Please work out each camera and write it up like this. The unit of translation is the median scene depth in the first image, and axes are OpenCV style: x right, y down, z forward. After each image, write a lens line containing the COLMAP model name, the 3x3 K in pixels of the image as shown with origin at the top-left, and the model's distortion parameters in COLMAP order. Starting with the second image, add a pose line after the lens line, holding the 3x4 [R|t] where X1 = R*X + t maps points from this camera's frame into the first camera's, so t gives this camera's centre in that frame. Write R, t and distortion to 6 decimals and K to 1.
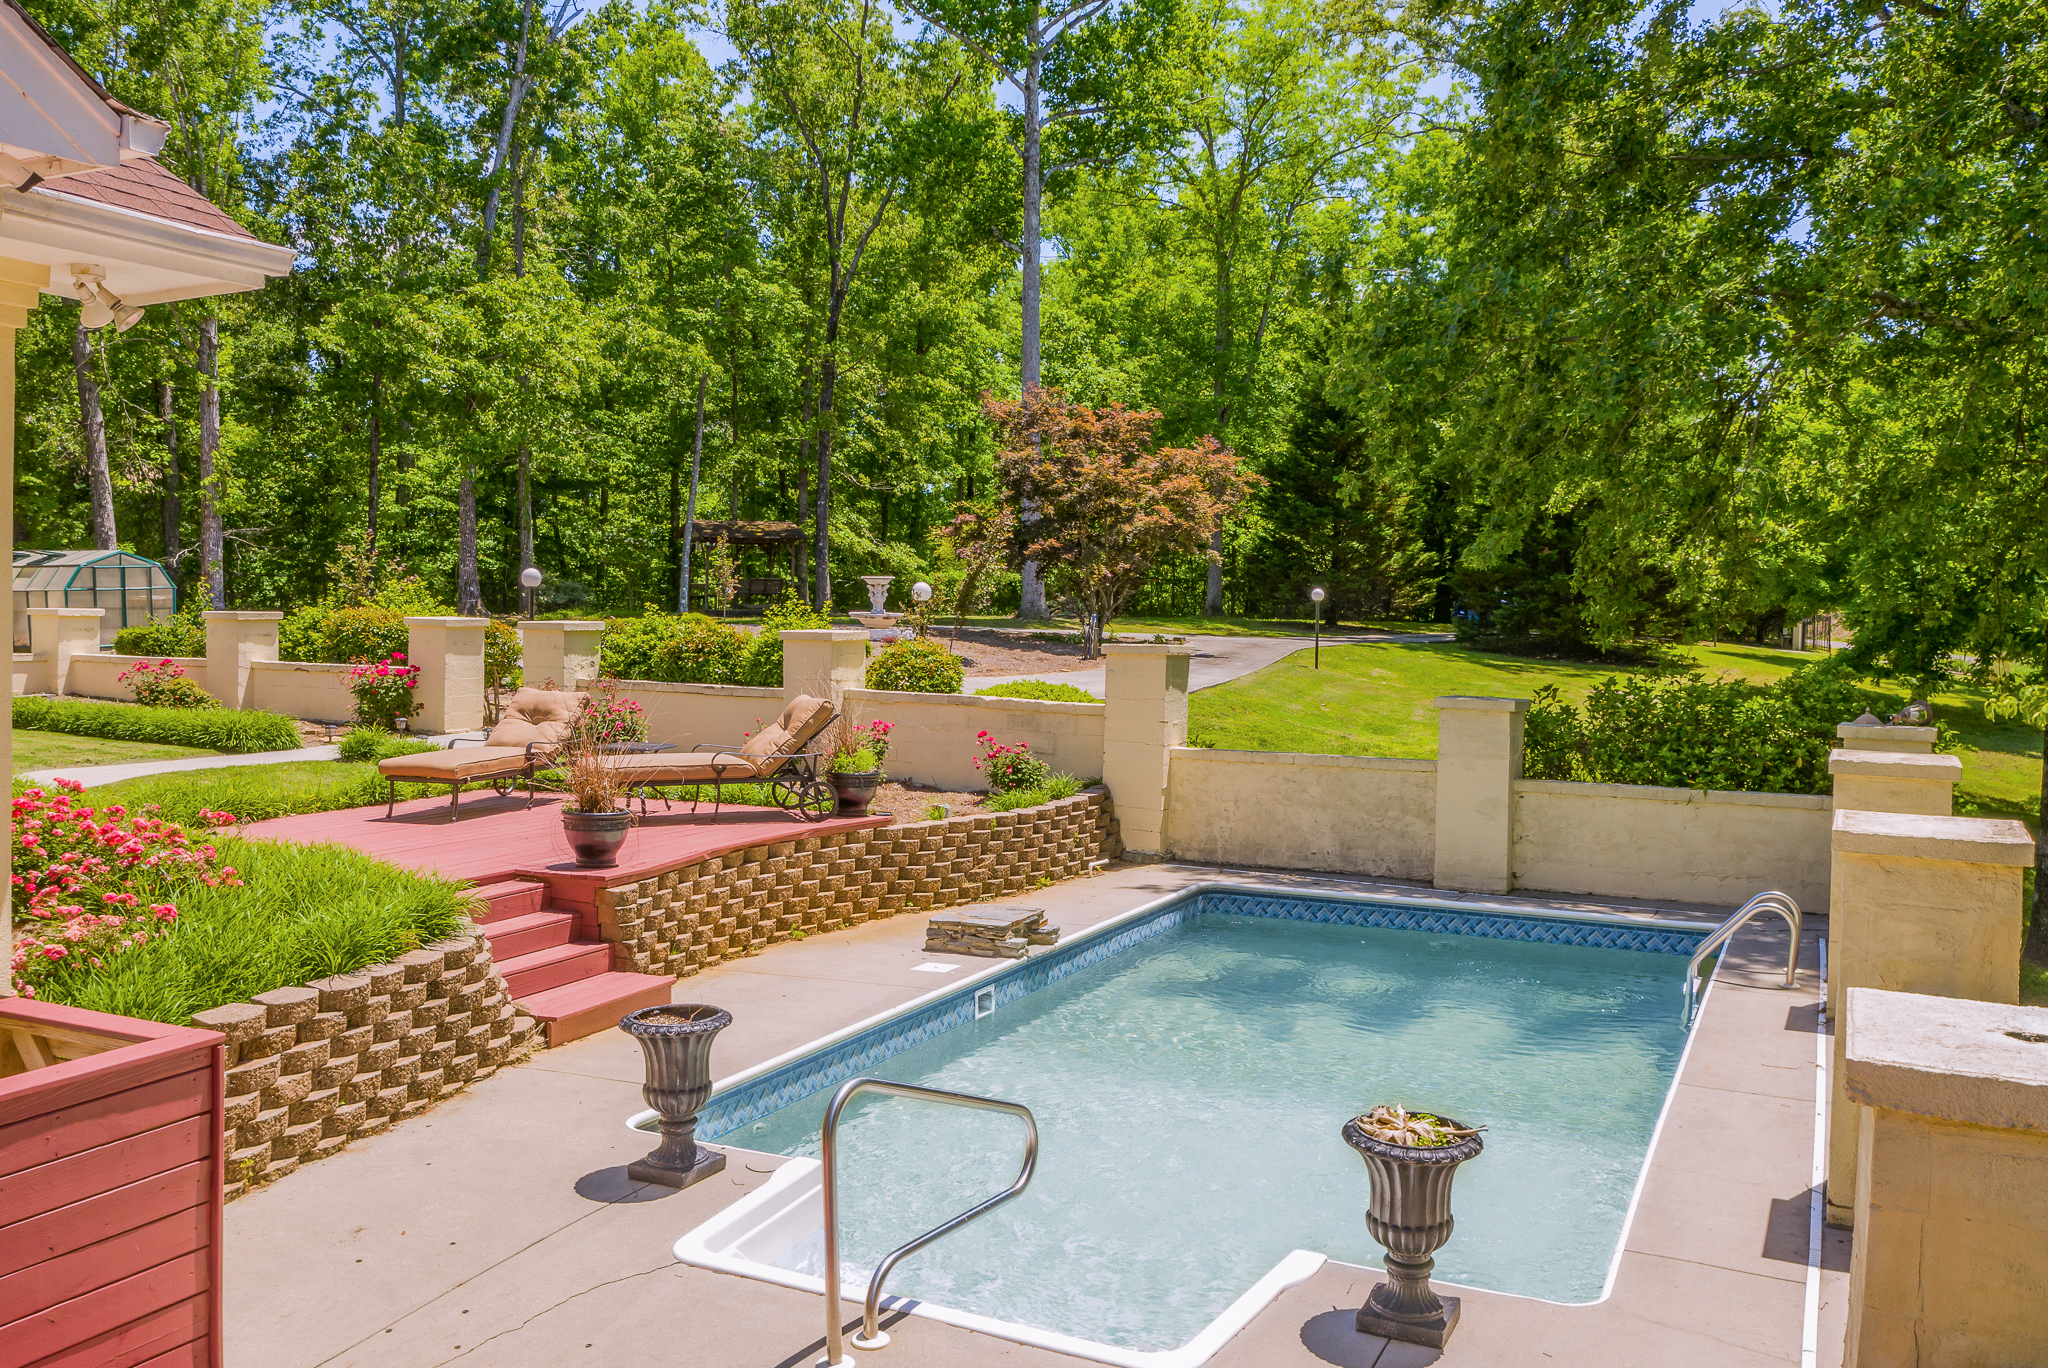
lens RADIAL K [[1665.8, 0, 1024.0], [0, 1665.8, 684.0], [0, 0, 1]] dist [-0.012597, 0.009687]
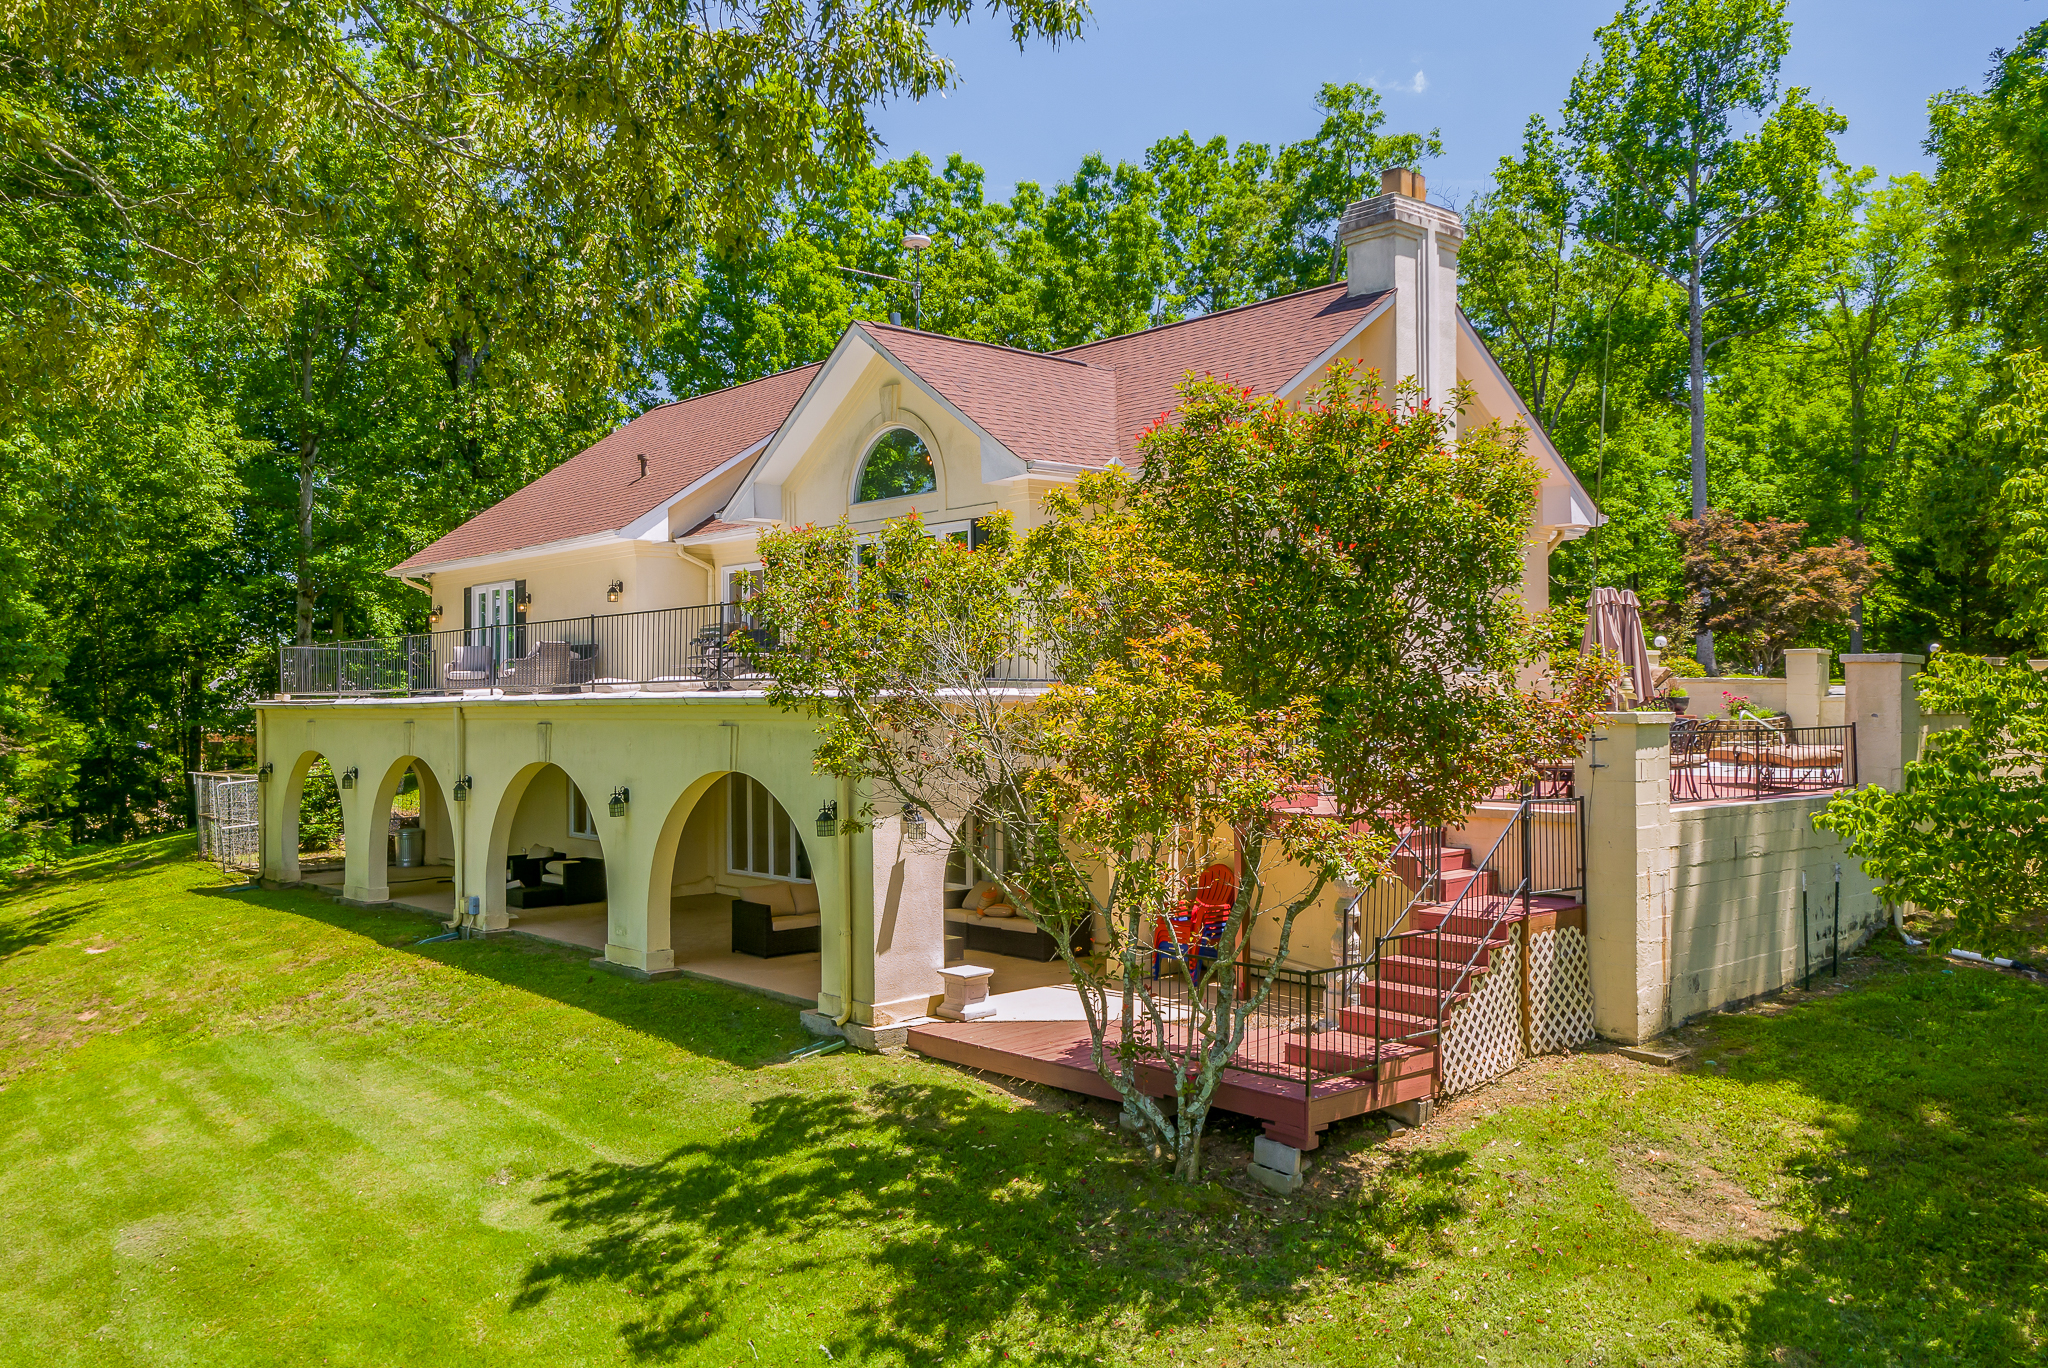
lens RADIAL K [[1665.8, 0, 1024.0], [0, 1665.8, 684.0], [0, 0, 1]] dist [-0.012597, 0.009687]
pose [[0.935841, -0.021292, -0.351779, -0.037158], [-0.001395, 0.997942, -0.064114, 0.052372], [0.352420, 0.060491, 0.933885, -0.438504]]
